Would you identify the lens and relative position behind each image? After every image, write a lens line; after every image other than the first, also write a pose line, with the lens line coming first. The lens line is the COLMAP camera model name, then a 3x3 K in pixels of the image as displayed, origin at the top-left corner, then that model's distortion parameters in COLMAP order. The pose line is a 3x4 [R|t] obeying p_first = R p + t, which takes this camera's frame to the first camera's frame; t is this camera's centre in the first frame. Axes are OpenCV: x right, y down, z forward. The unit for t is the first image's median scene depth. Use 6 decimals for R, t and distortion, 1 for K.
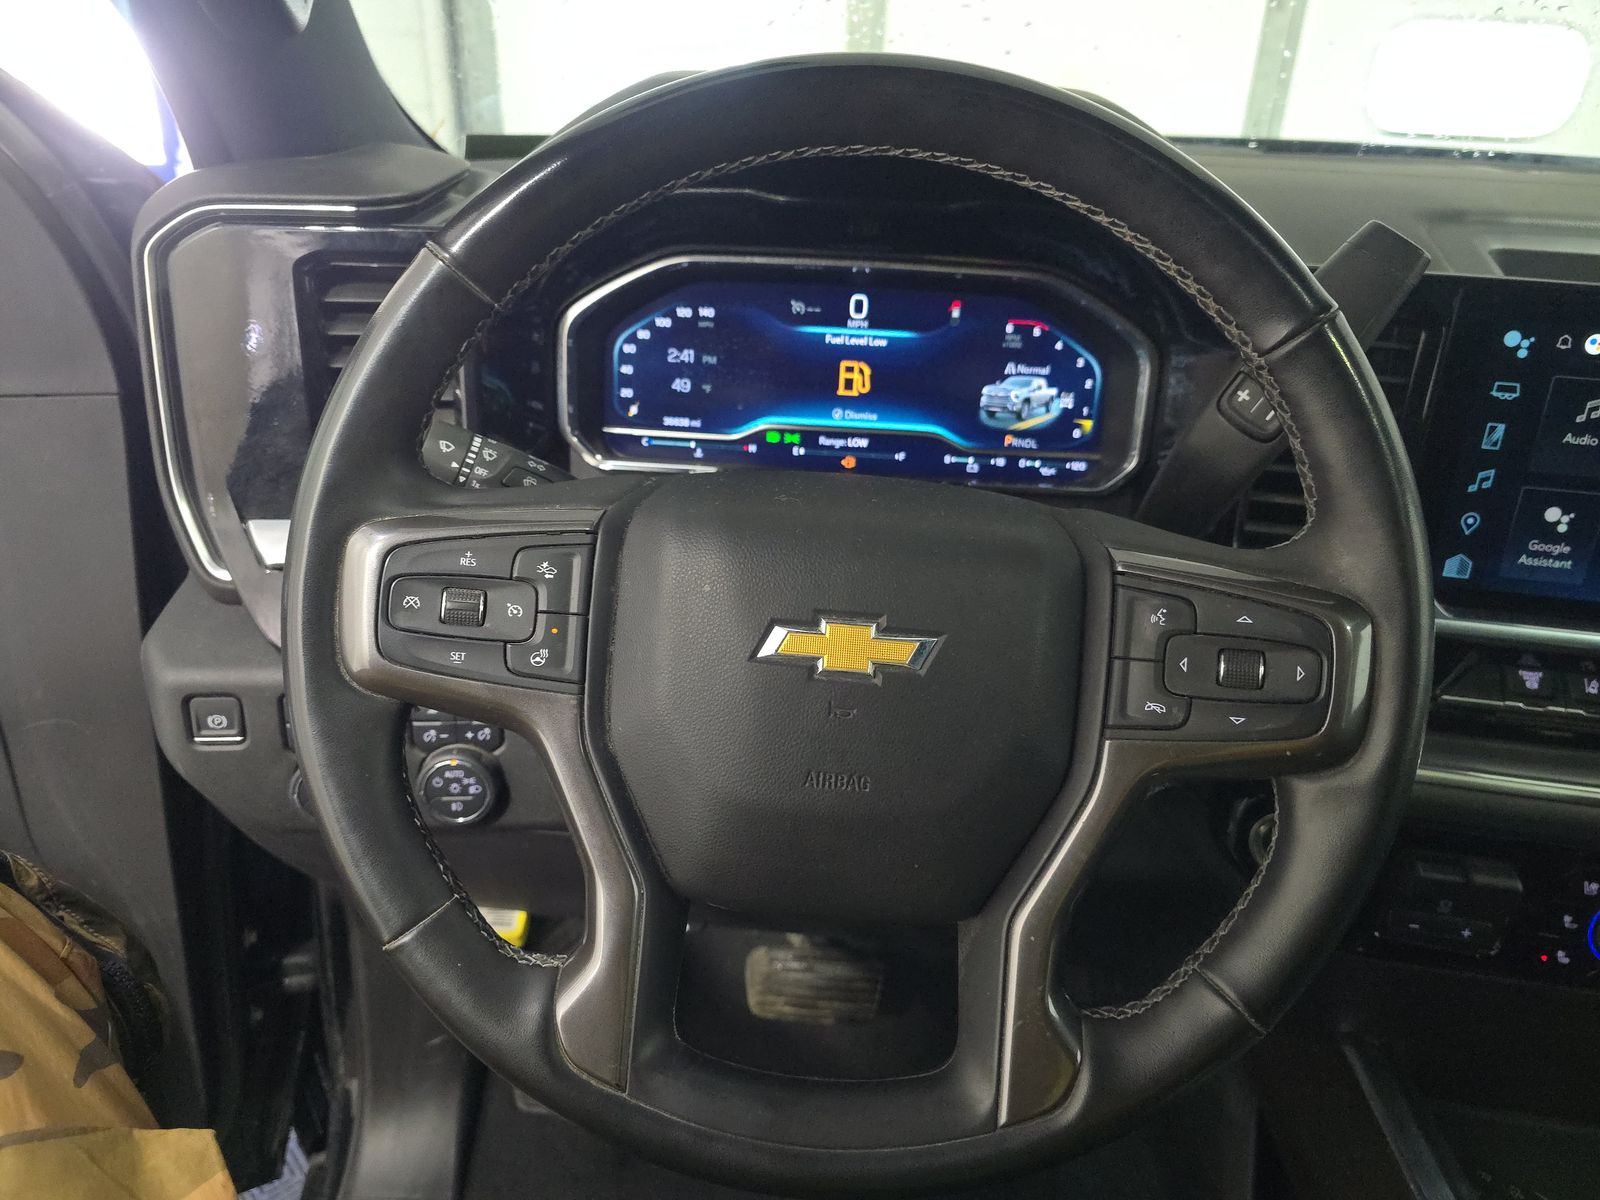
lens RADIAL K [[1041.2, 0, 797.2], [0, 1041.2, 596.6], [0, 0, 1]] dist [0.024952, -0.022067]
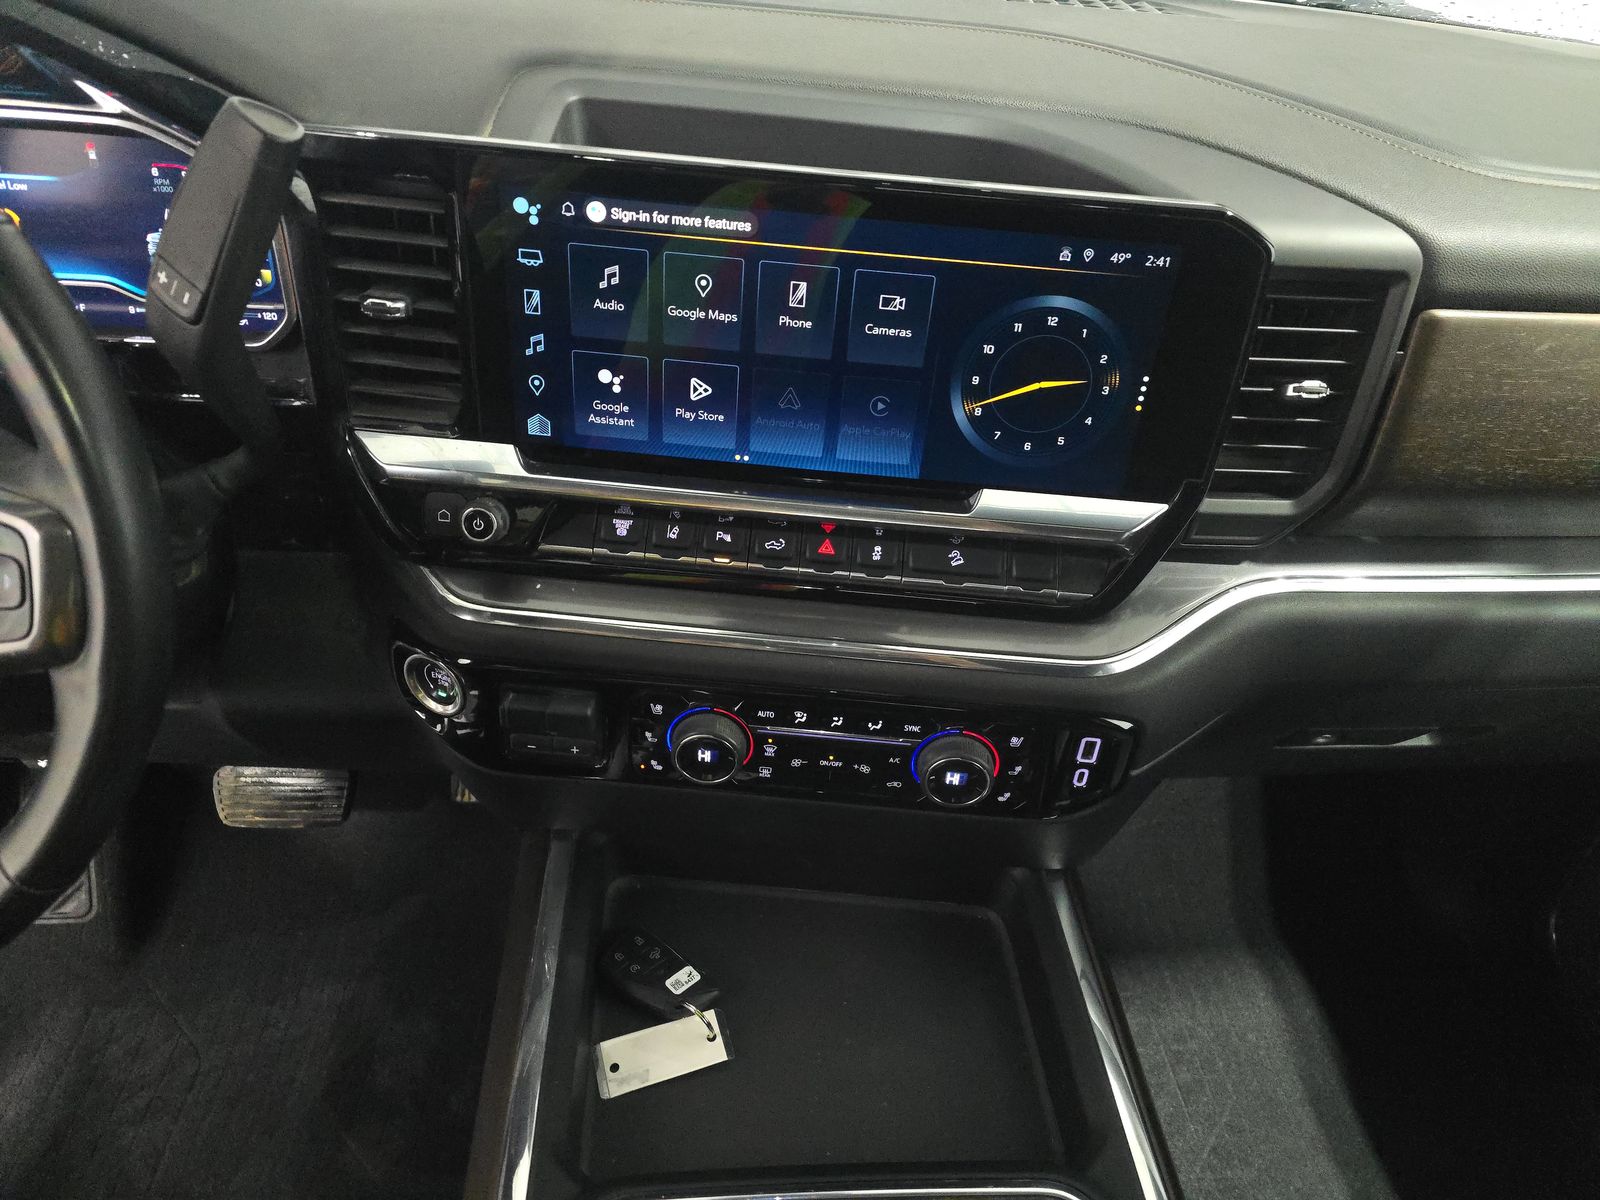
lens RADIAL K [[1041.2, 0, 797.2], [0, 1041.2, 596.6], [0, 0, 1]] dist [0.024952, -0.022067]
pose [[0.993809, -0.043908, 0.102053, 0.785948], [0.021032, 0.976331, 0.215257, -0.082657], [-0.109089, -0.211778, 0.971210, -0.095043]]
